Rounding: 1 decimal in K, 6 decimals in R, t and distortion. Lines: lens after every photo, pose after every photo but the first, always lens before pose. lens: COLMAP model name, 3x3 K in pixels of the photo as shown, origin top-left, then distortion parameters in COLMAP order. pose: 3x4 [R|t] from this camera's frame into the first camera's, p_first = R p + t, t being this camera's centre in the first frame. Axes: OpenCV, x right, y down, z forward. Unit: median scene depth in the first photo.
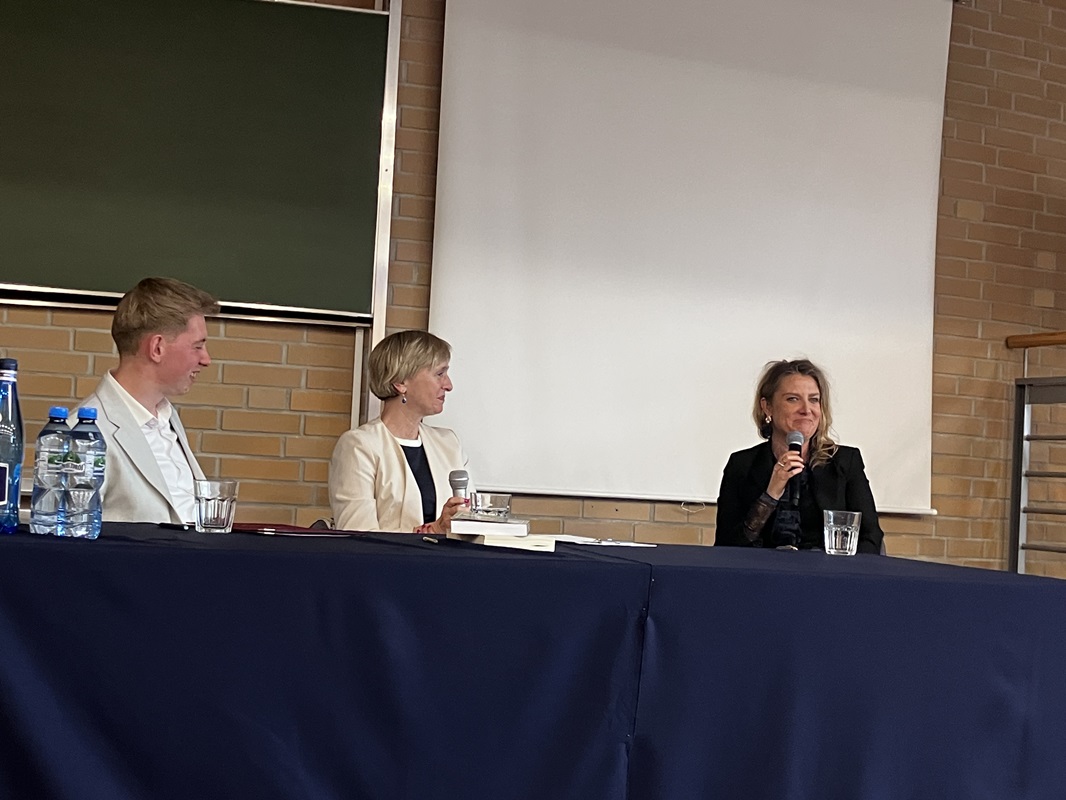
lens RADIAL K [[1546.1, 0, 532.6], [0, 1546.1, 393.3], [0, 0, 1]] dist [0.032202, 0.000000]
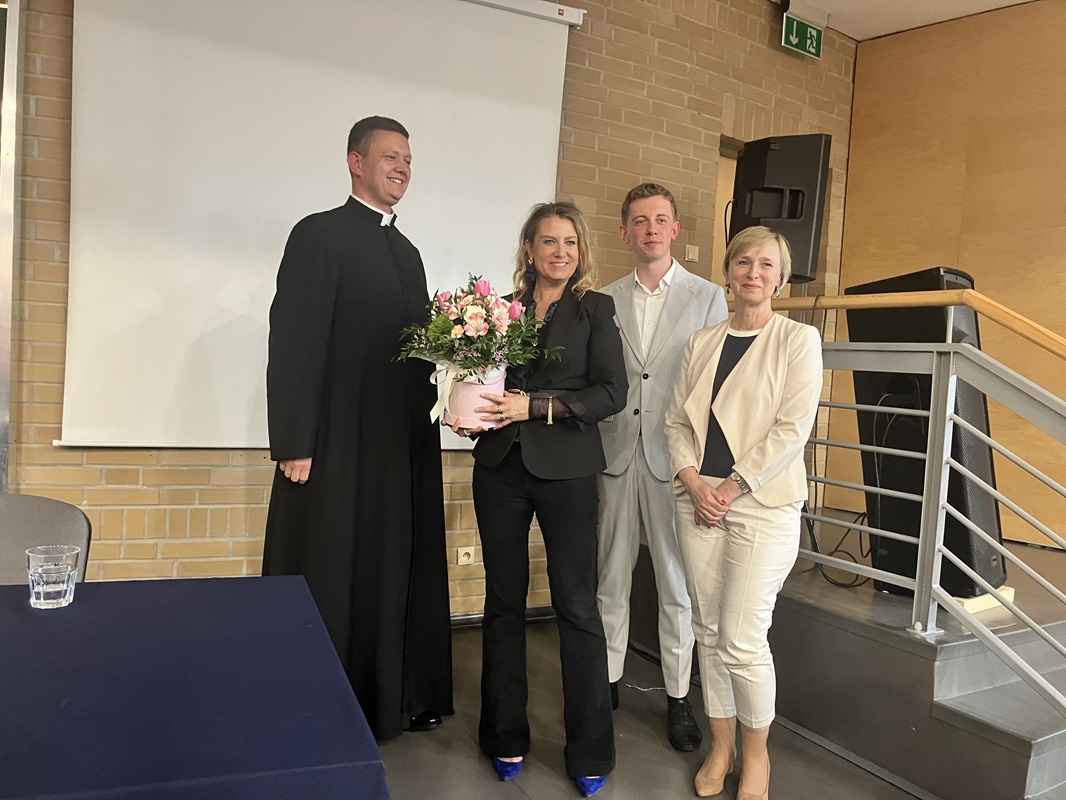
lens RADIAL K [[858.3, 0, 530.2], [0, 858.3, 409.4], [0, 0, 1]] dist [-0.001790, -0.002726]
pose [[0.997595, -0.002132, 0.069278, 0.226961], [-0.005425, 0.994059, 0.108710, -0.034854], [-0.069098, -0.108825, 0.991656, 0.363601]]
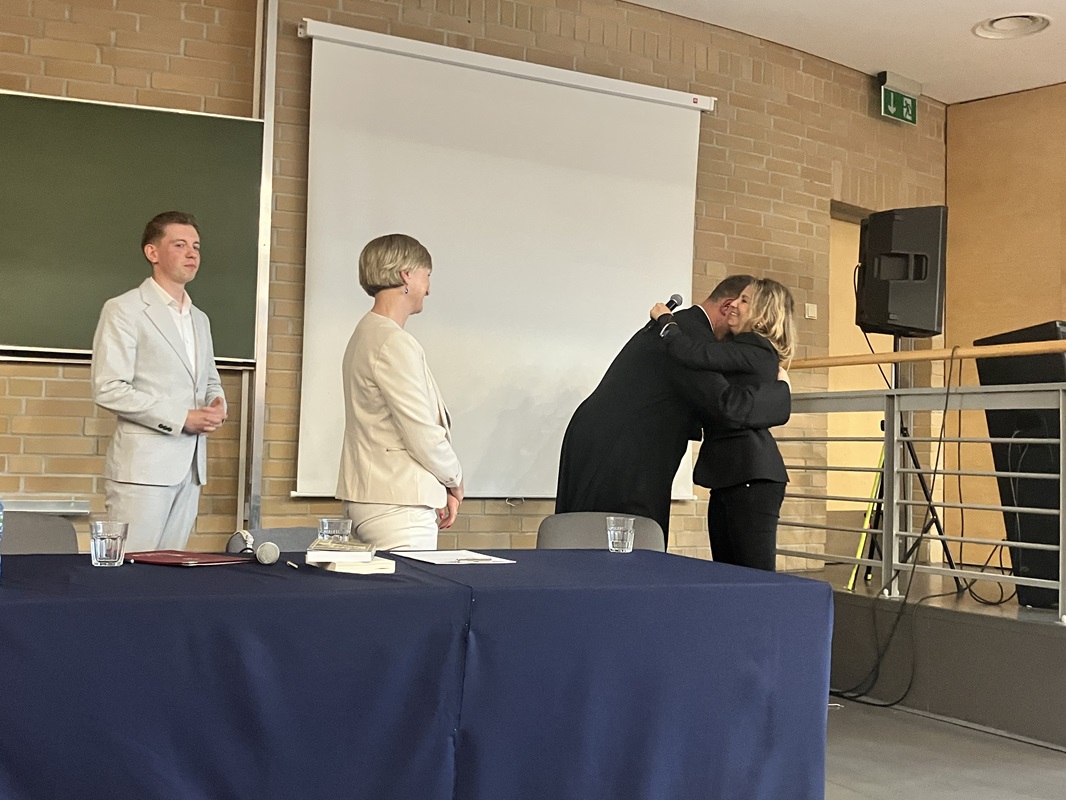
lens RADIAL K [[1149.1, 0, 517.3], [0, 1149.1, 392.6], [0, 0, 1]] dist [-0.006060, 0.000000]
pose [[0.994519, -0.021338, 0.102356, 0.011971], [0.021091, 0.999771, 0.003490, -0.023142], [-0.102407, -0.001312, 0.994742, 0.049299]]
